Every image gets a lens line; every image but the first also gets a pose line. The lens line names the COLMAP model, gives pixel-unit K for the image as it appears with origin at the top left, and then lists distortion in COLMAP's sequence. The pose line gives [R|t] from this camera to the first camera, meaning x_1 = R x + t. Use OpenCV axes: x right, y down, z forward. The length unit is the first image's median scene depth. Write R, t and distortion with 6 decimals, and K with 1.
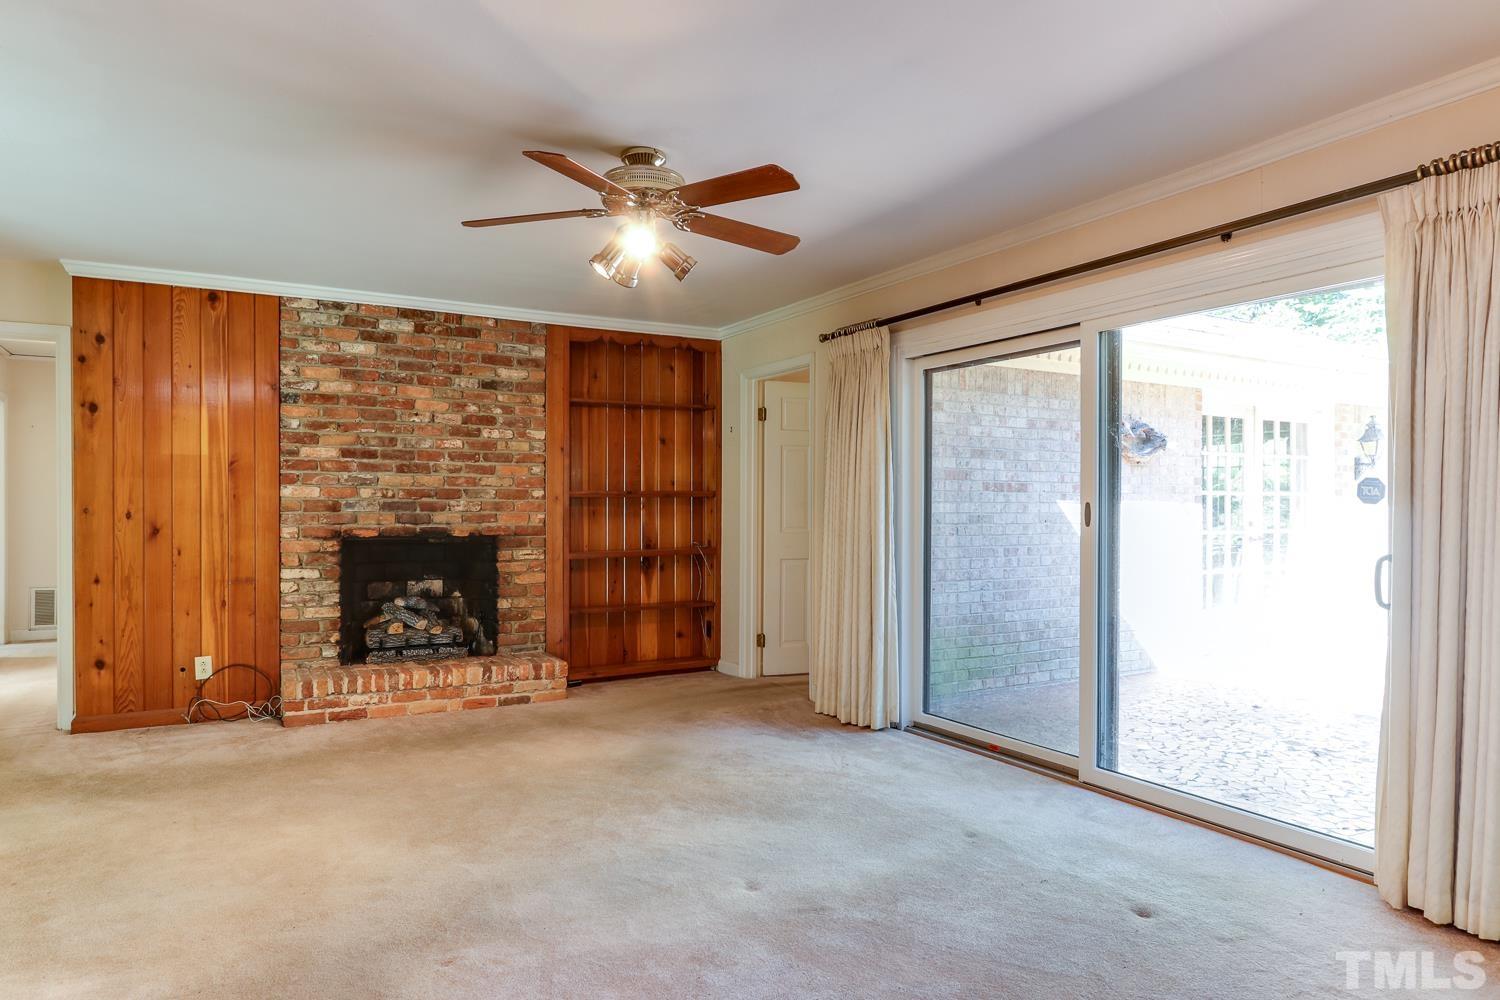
lens RADIAL K [[925.0, 0, 729.5], [0, 925.0, 511.6], [0, 0, 1]] dist [-0.006595, 0.001186]
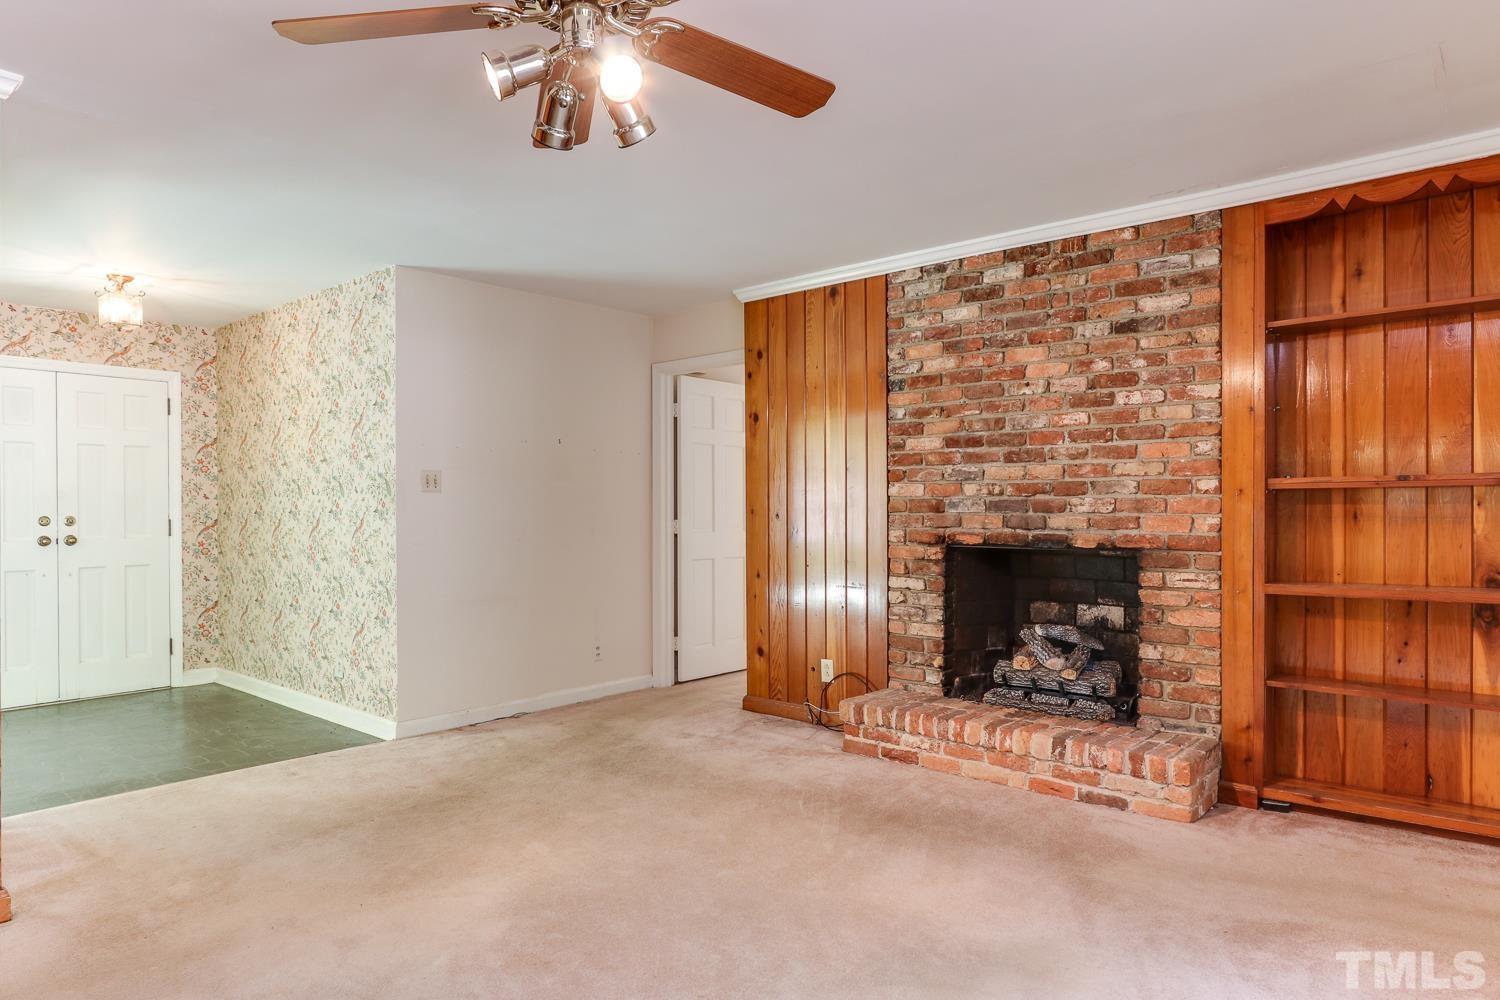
lens RADIAL K [[925.0, 0, 729.5], [0, 925.0, 511.6], [0, 0, 1]] dist [-0.006595, 0.001186]
pose [[0.330456, 0.003280, -0.943816, 0.300208], [0.000935, 0.999992, 0.003802, -0.004261], [0.943821, -0.002139, 0.330451, 0.527222]]
